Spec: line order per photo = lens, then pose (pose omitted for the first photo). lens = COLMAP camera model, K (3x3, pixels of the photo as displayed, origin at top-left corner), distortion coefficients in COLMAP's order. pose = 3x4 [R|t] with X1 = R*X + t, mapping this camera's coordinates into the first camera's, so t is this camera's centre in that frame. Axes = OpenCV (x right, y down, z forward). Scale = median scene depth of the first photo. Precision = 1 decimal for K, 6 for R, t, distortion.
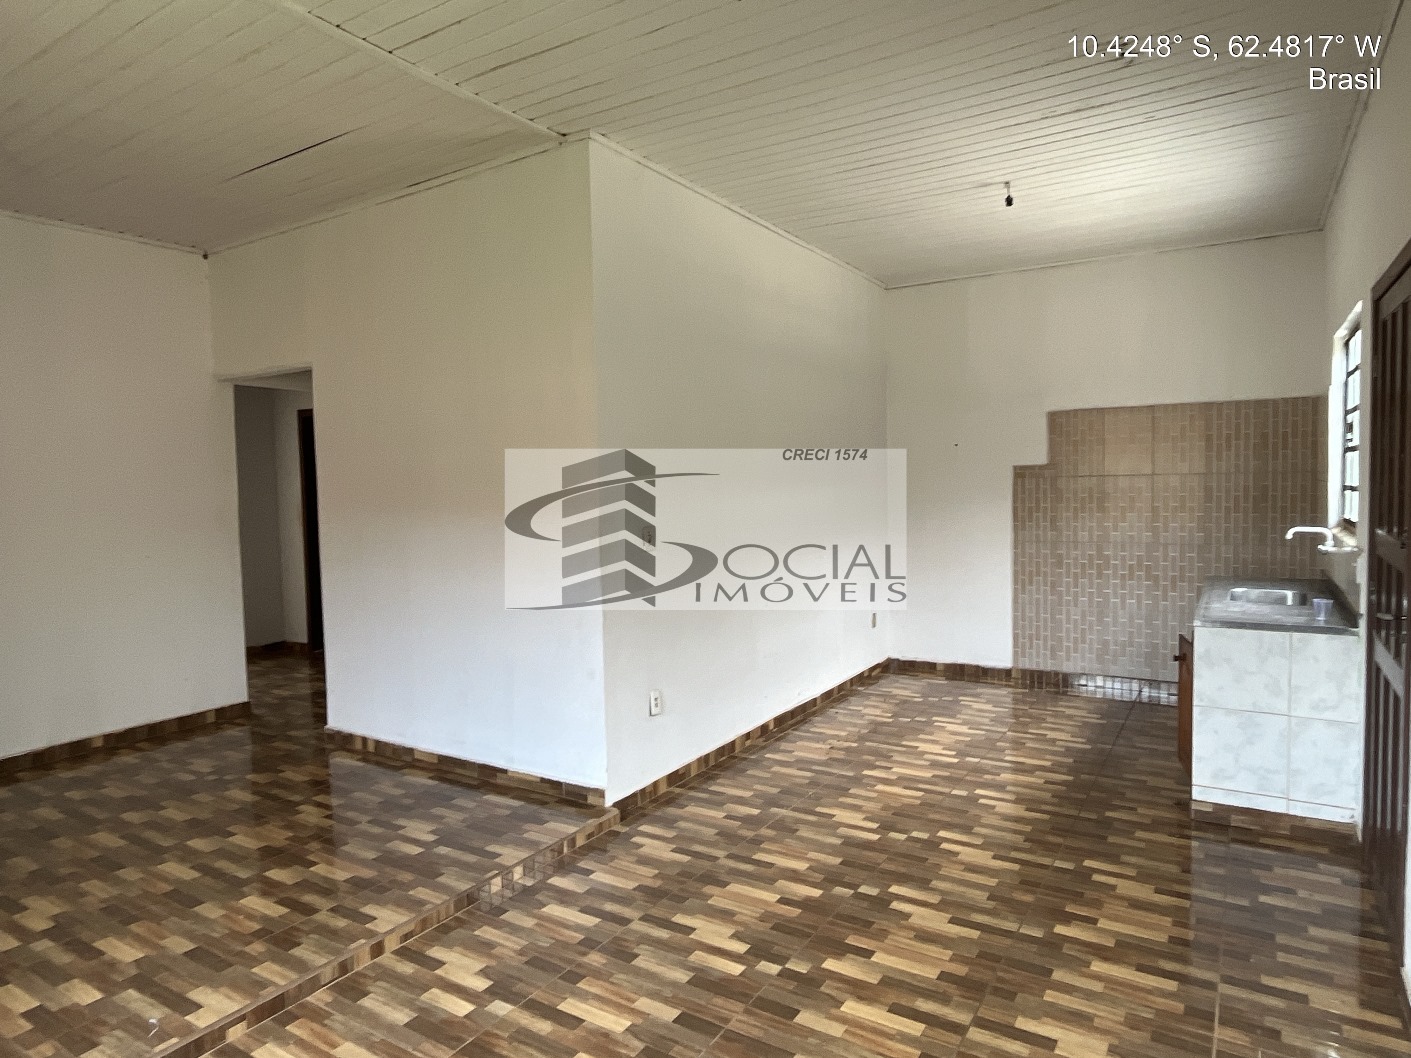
lens RADIAL K [[868.7, 0, 716.8], [0, 868.7, 520.7], [0, 0, 1]] dist [0.000692, -0.001235]
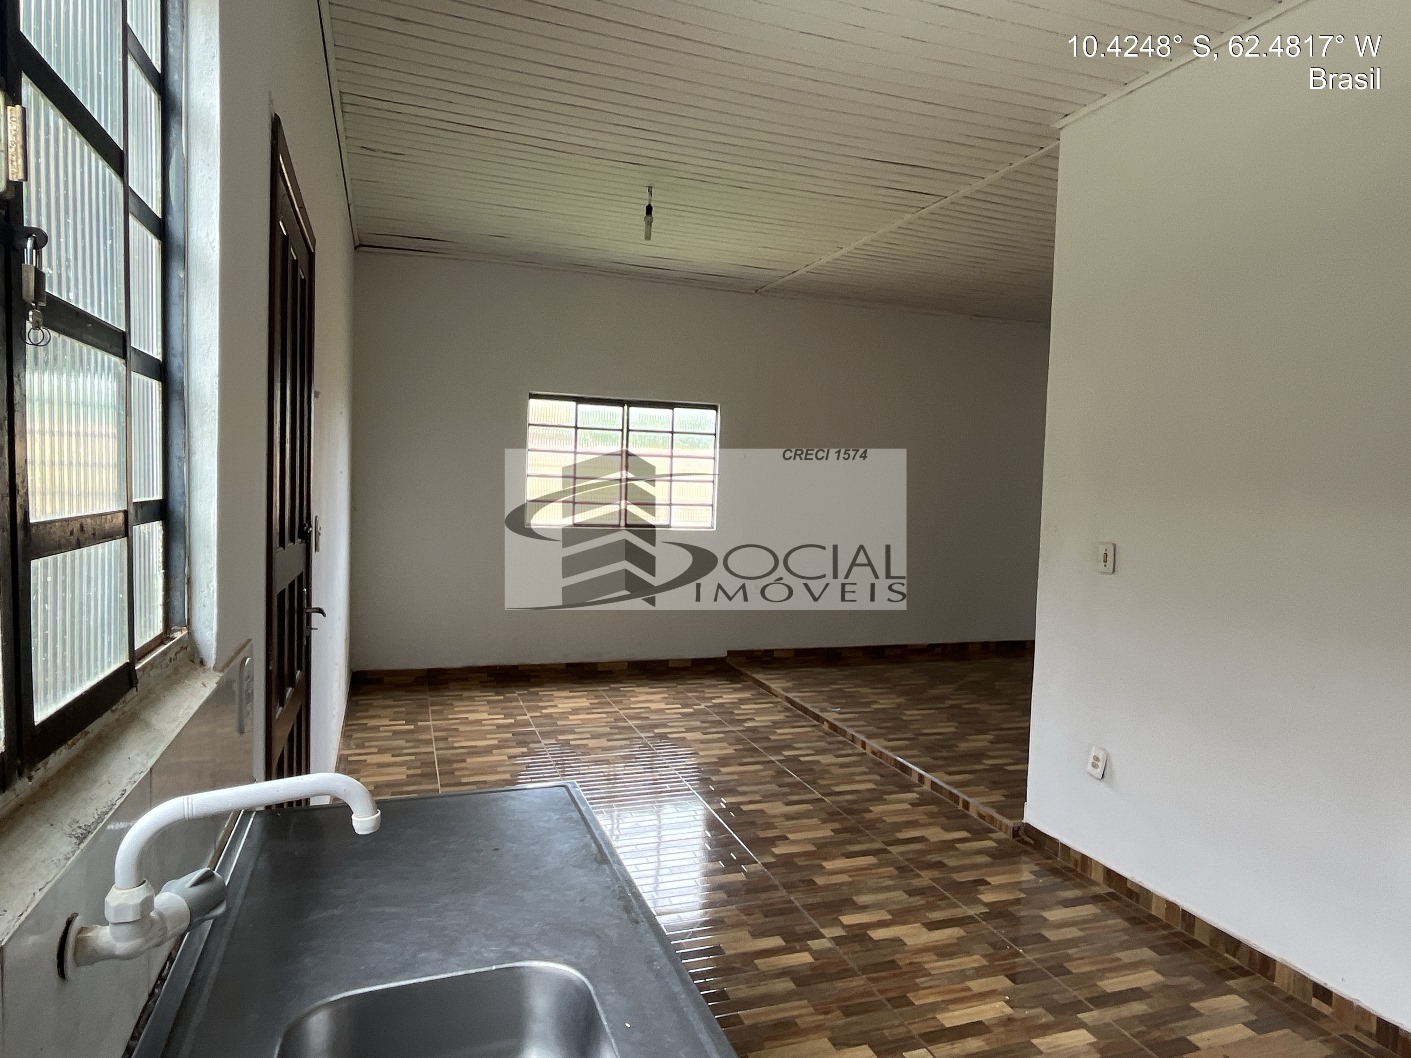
lens RADIAL K [[868.7, 0, 711.6], [0, 868.7, 533.9], [0, 0, 1]] dist [0.000692, -0.001235]
pose [[-0.612565, 0.048609, -0.788924, 0.872742], [-0.062906, 0.991943, 0.109961, -0.075323], [0.787913, 0.116986, -0.604572, 1.335855]]
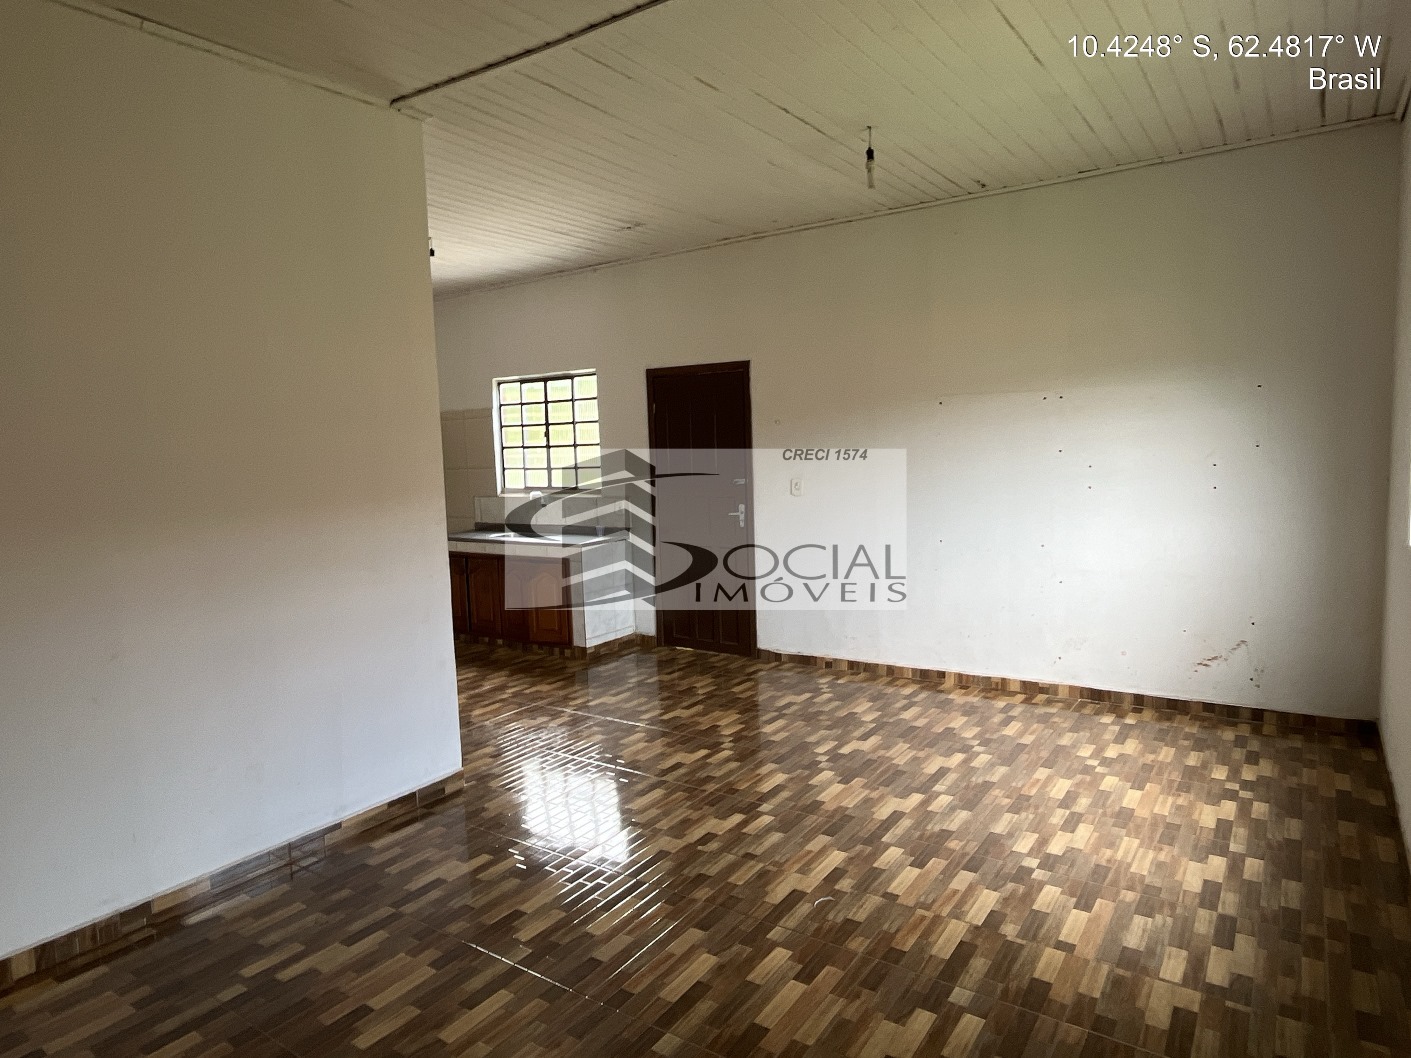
lens RADIAL K [[868.7, 0, 711.3], [0, 868.7, 529.0], [0, 0, 1]] dist [0.000692, -0.001235]
pose [[0.038584, -0.080023, 0.996046, -1.155011], [0.084418, 0.993486, 0.076547, -0.022722], [-0.995683, 0.081131, 0.045088, 0.674073]]
